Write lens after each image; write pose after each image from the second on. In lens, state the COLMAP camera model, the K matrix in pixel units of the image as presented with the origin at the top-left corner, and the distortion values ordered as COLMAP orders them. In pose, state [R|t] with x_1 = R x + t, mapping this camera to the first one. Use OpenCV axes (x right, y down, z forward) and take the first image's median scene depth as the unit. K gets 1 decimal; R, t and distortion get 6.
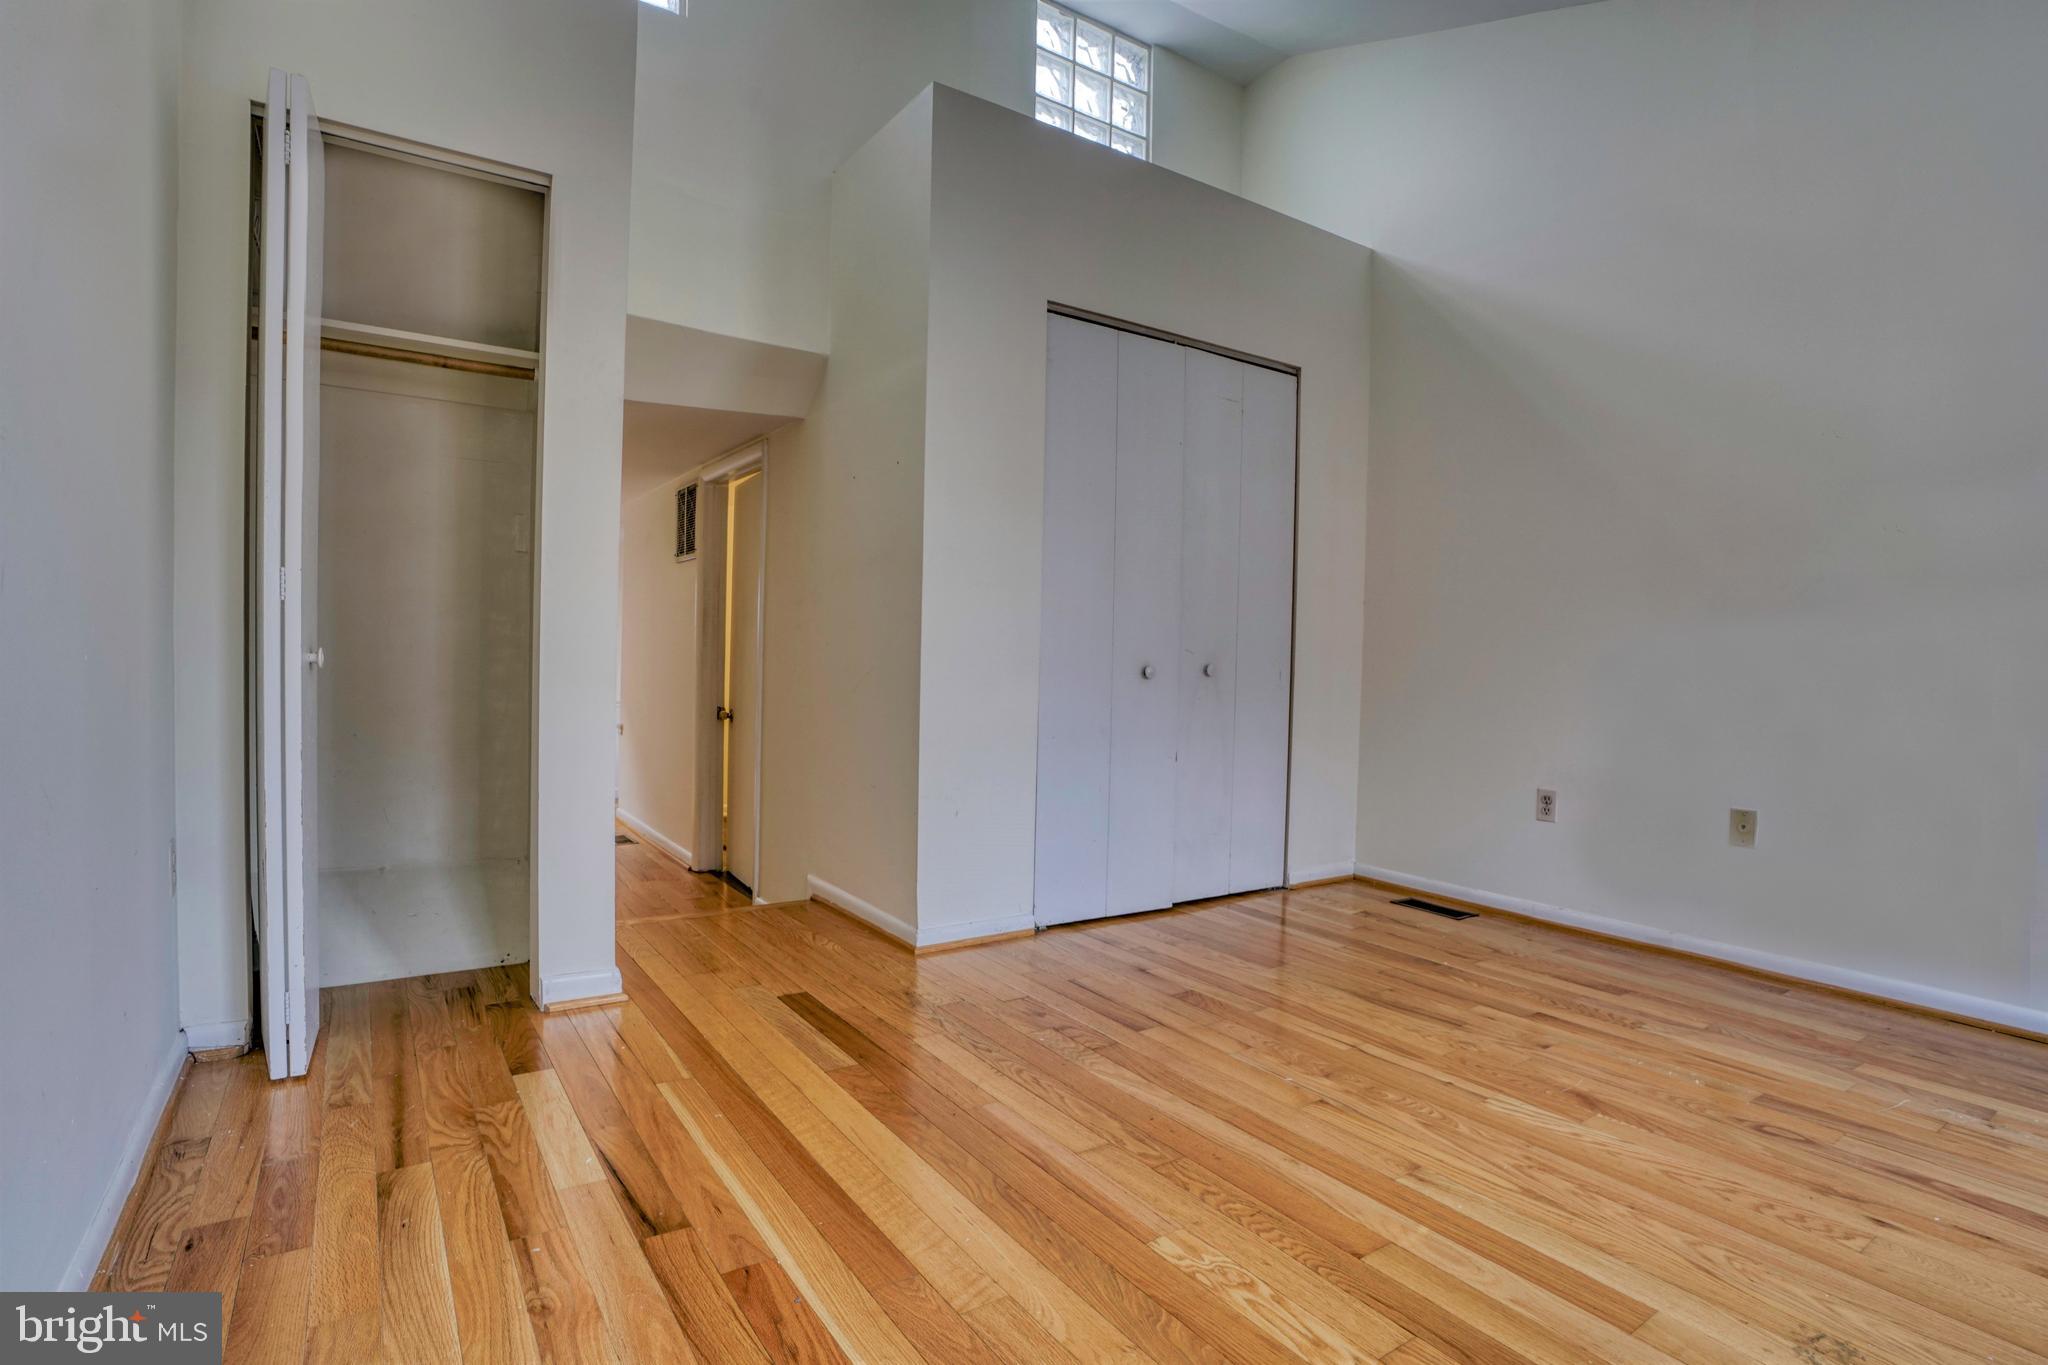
lens RADIAL K [[974.3, 0, 1018.6], [0, 974.3, 687.2], [0, 0, 1]] dist [-0.075357, 0.031738]
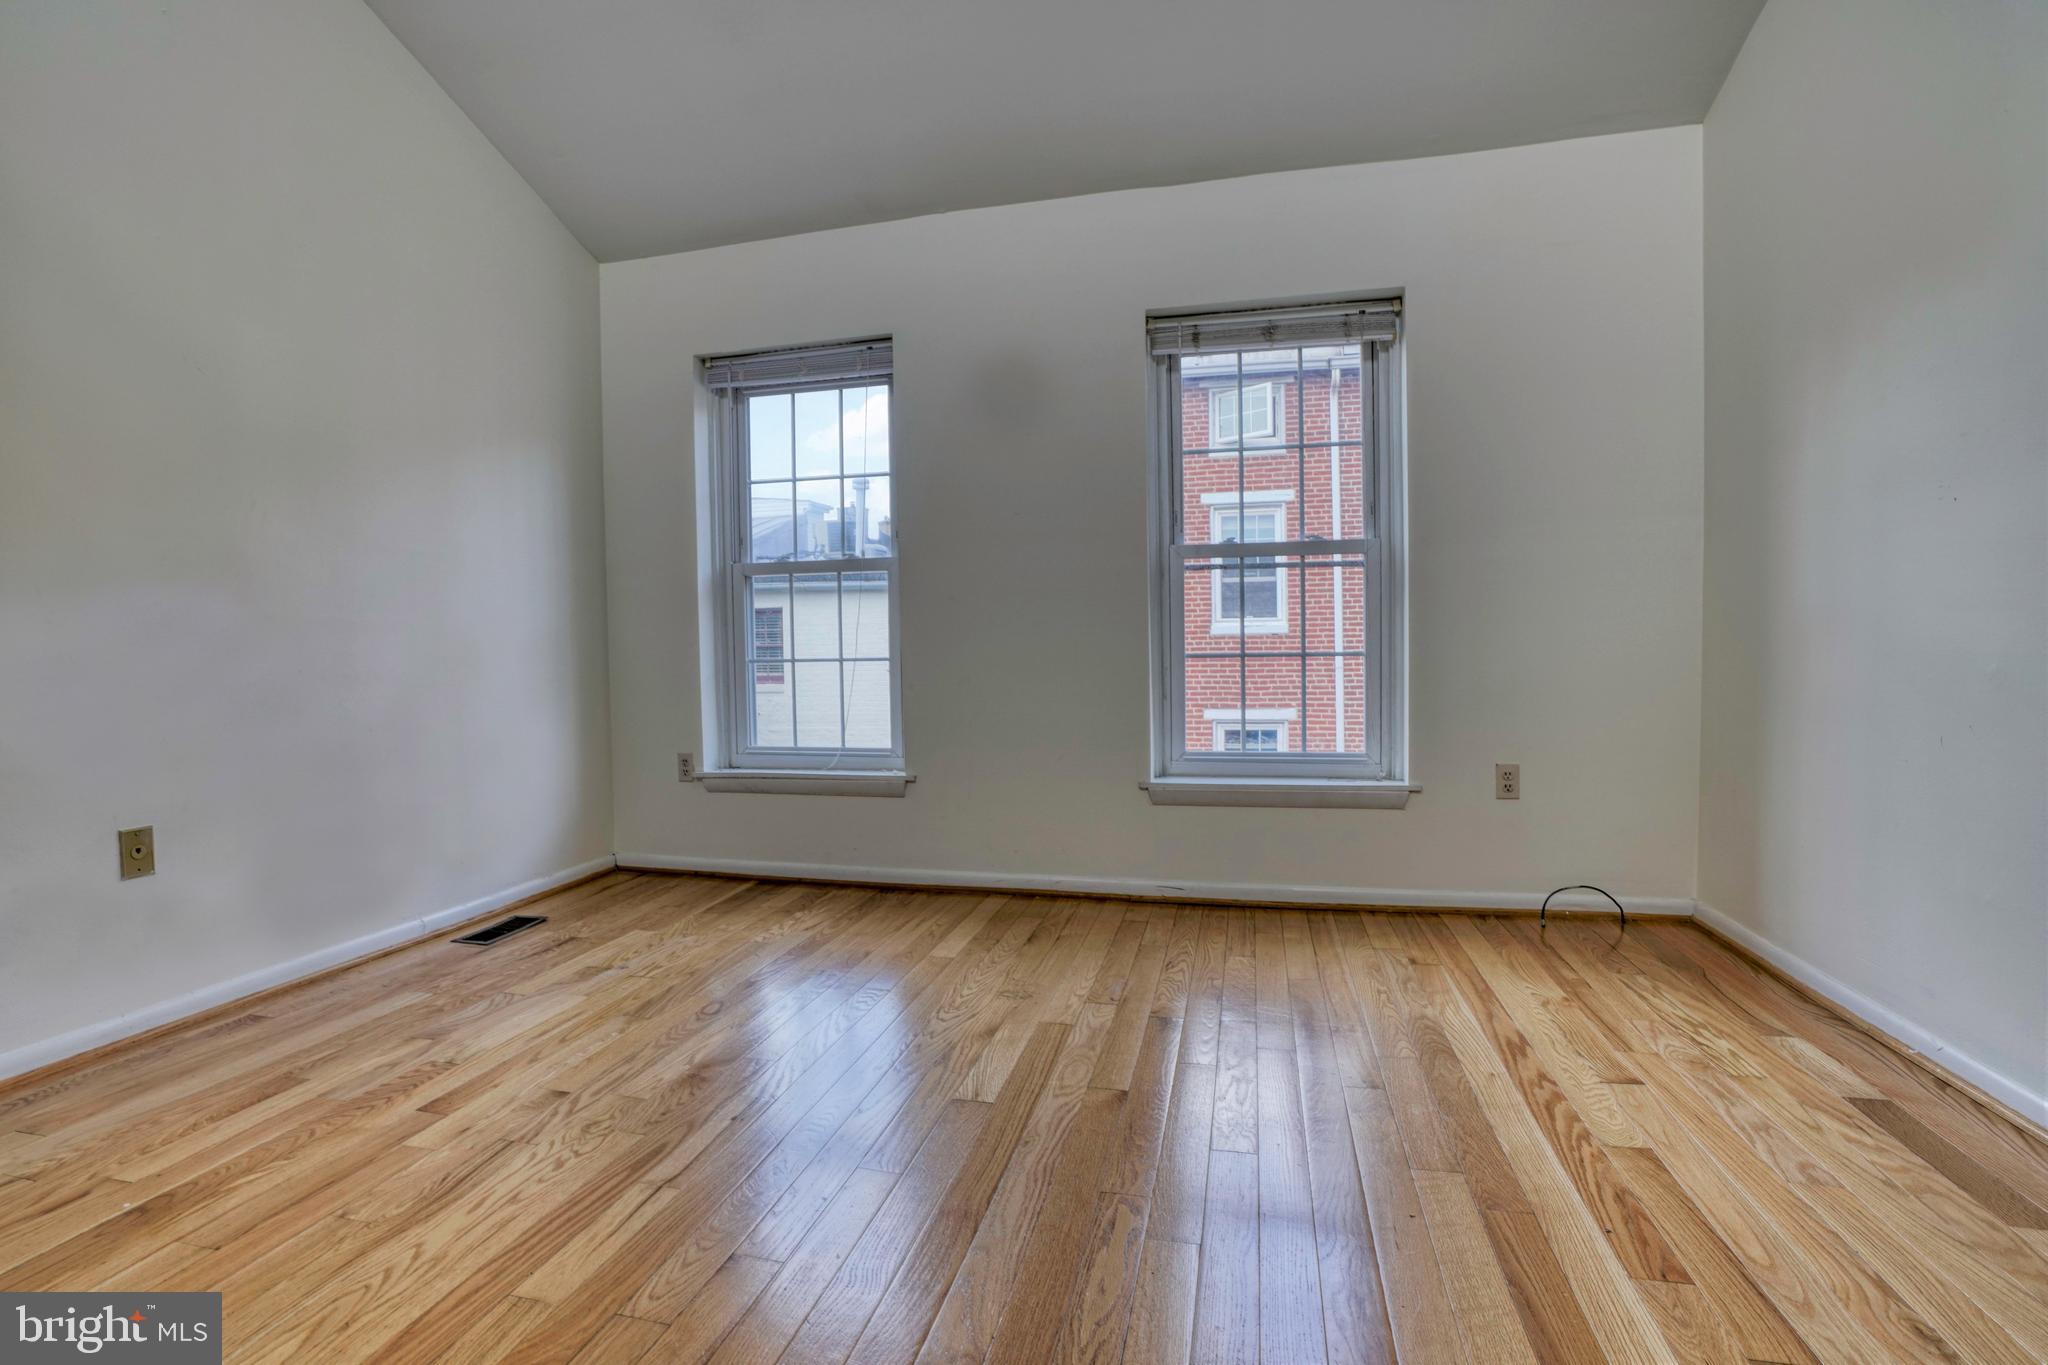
lens RADIAL K [[974.3, 0, 1018.6], [0, 974.3, 687.2], [0, 0, 1]] dist [-0.075357, 0.031738]
pose [[-0.674149, -0.040707, 0.737472, -0.301401], [0.016383, 0.997410, 0.070030, -0.025064], [-0.738413, 0.059293, -0.671737, 1.205901]]
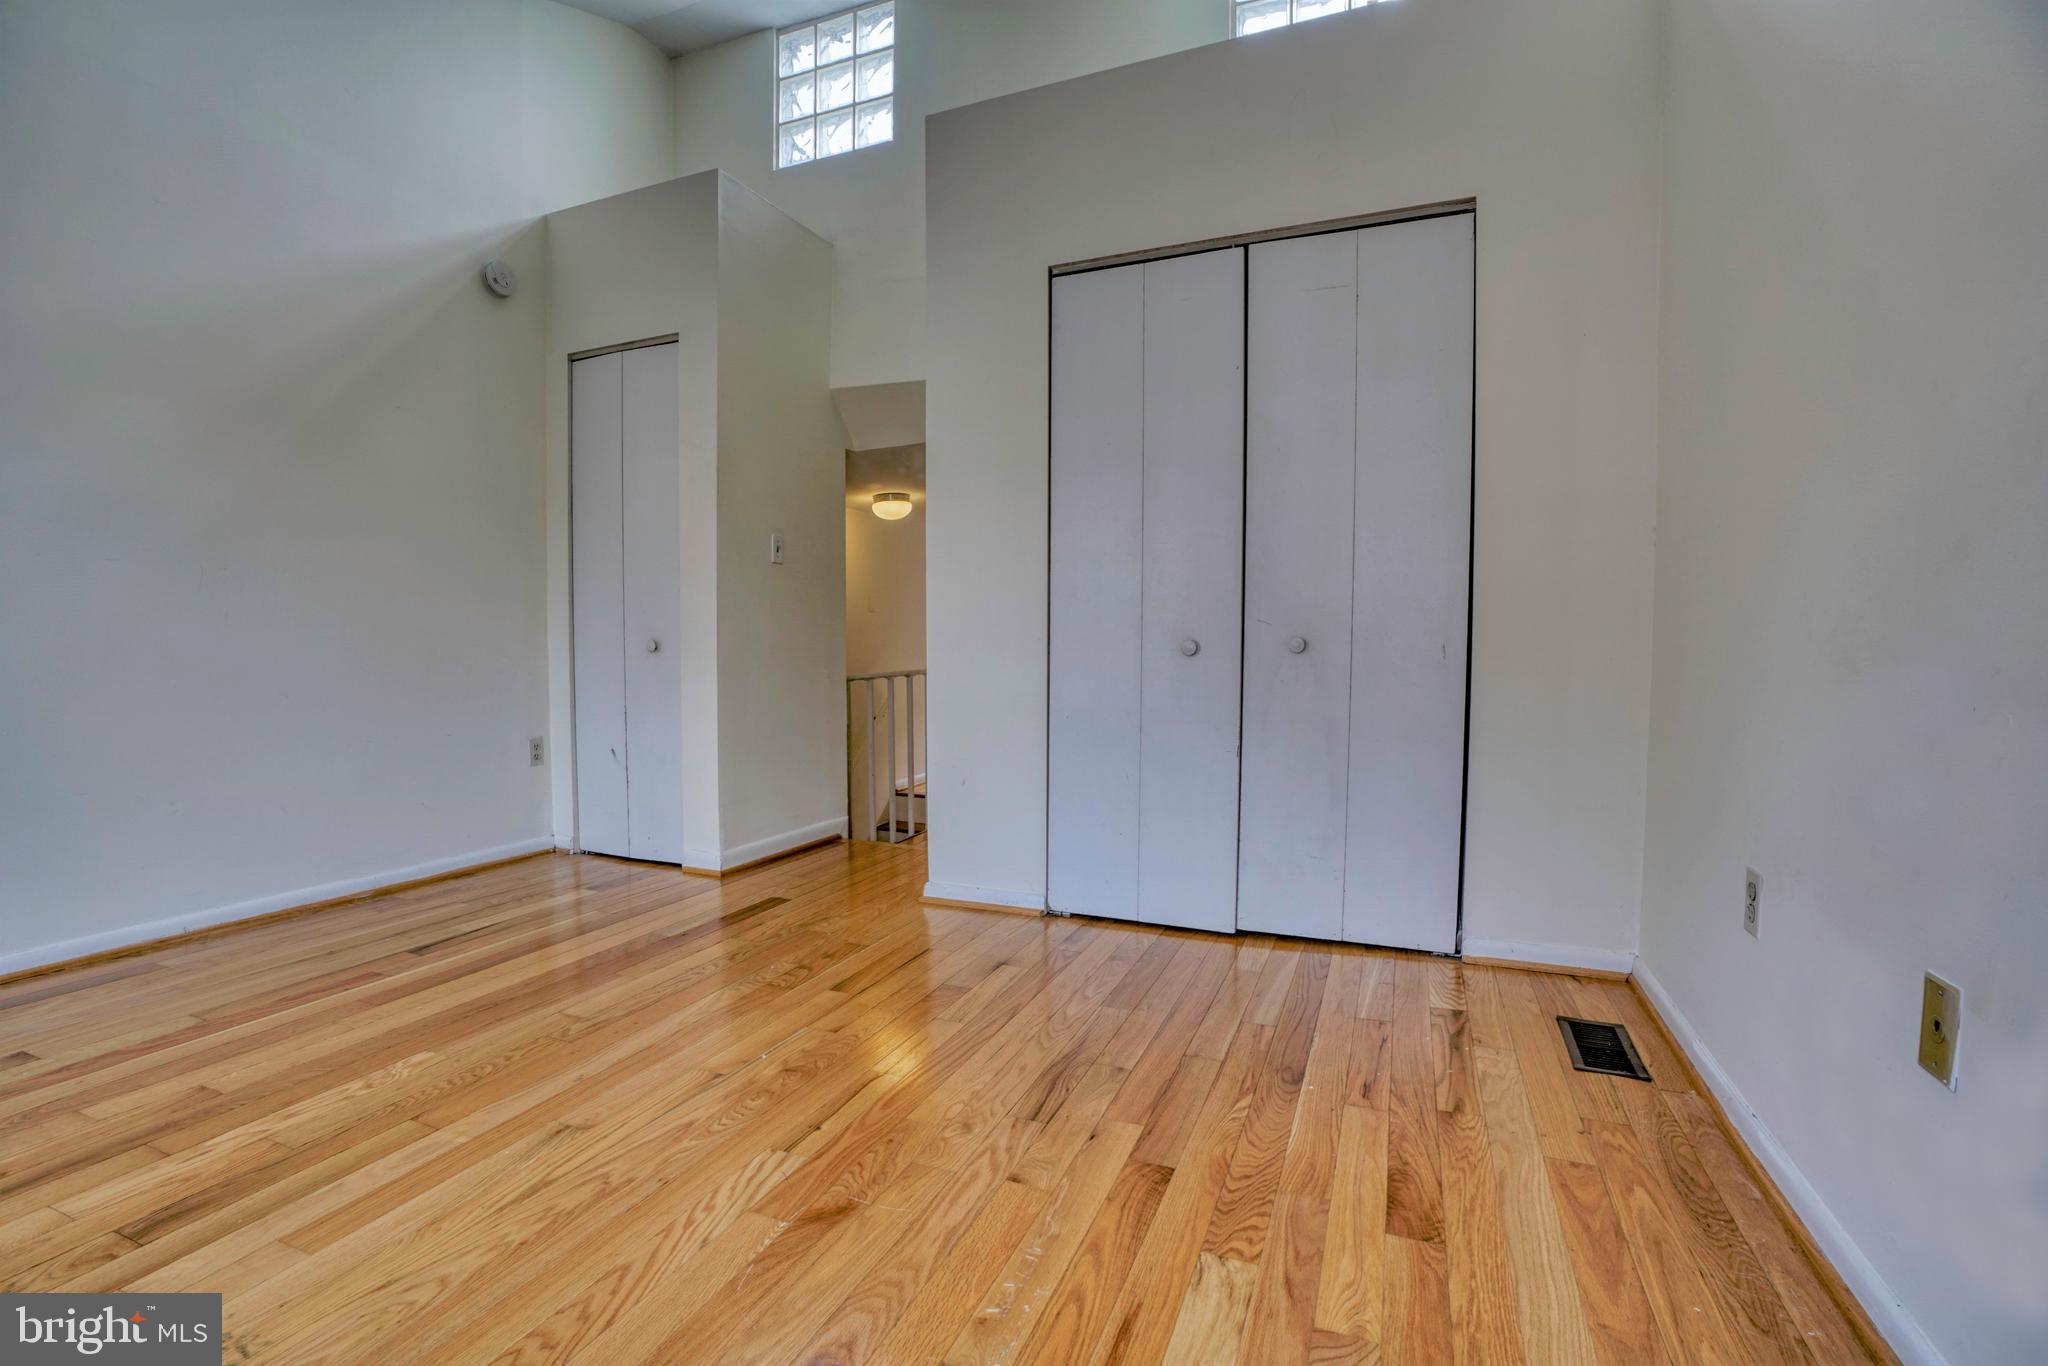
lens RADIAL K [[974.3, 0, 1018.6], [0, 974.3, 687.7], [0, 0, 1]] dist [-0.075357, 0.031738]
pose [[0.545243, 0.018865, -0.838065, 1.087372], [-0.011332, 0.999821, 0.015133, 0.018755], [0.838201, 0.001246, 0.545360, 0.611617]]
